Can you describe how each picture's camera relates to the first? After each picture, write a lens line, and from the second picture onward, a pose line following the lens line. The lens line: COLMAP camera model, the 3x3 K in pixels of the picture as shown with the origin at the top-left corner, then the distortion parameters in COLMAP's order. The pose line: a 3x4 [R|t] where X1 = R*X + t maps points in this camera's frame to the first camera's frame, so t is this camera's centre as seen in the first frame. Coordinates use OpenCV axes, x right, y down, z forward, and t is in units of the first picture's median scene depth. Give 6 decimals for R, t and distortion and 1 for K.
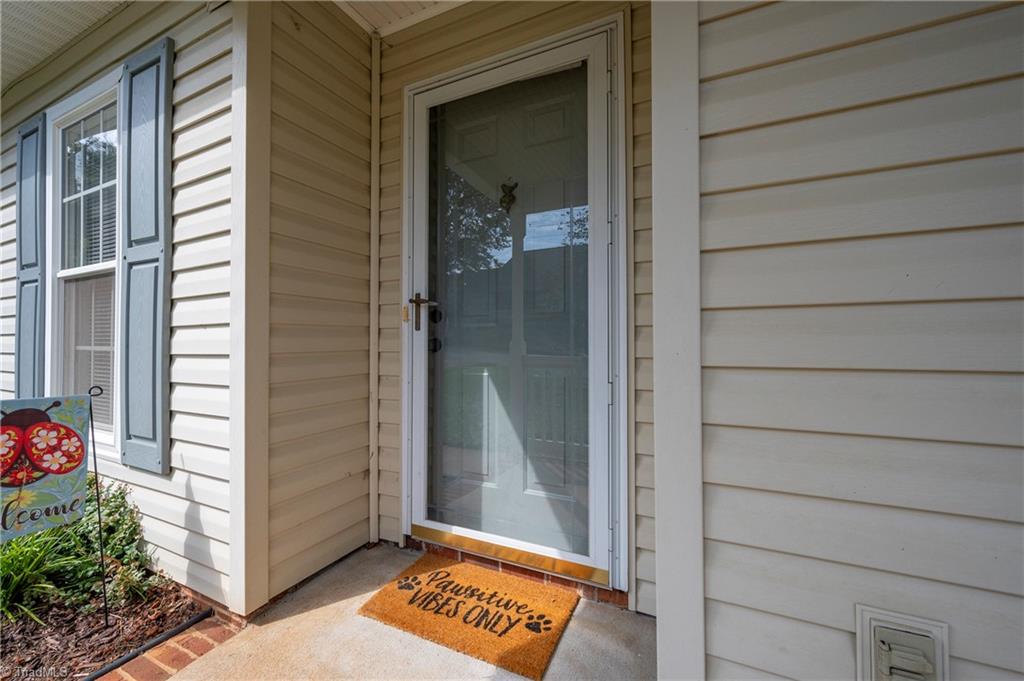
lens RADIAL K [[398.7, 0, 512.0], [0, 398.7, 340.5], [0, 0, 1]] dist [0.000141, -0.000036]
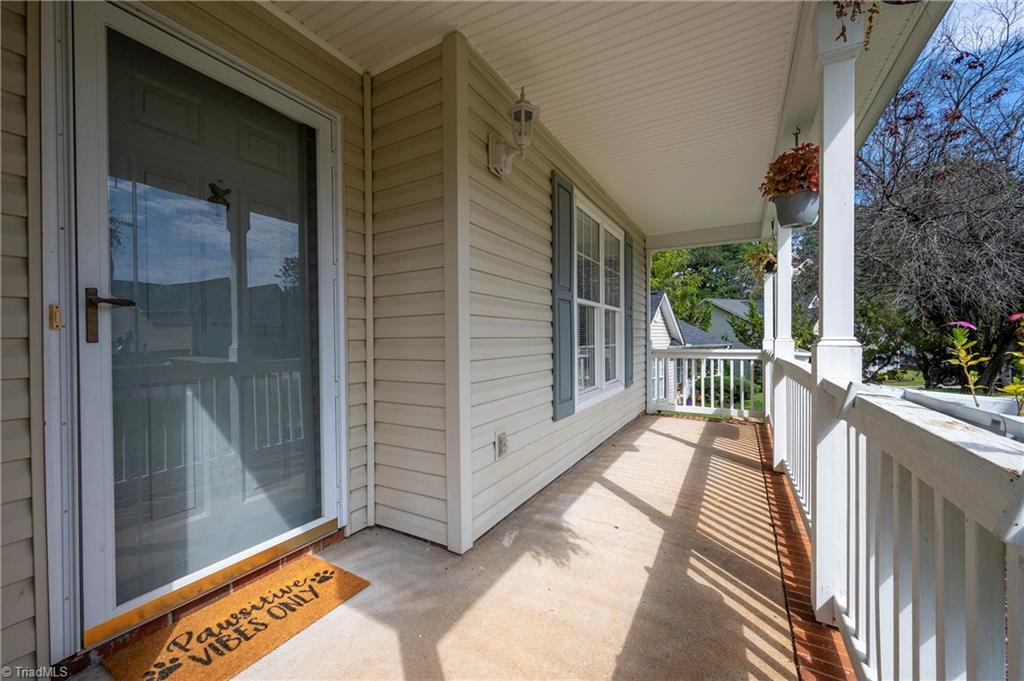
lens RADIAL K [[398.7, 0, 512.0], [0, 398.7, 340.5], [0, 0, 1]] dist [0.000141, -0.000036]
pose [[0.079108, -0.006312, 0.996846, -0.940079], [-0.004726, 0.999966, 0.006707, -0.041918], [-0.996855, -0.005241, 0.079075, 0.251318]]
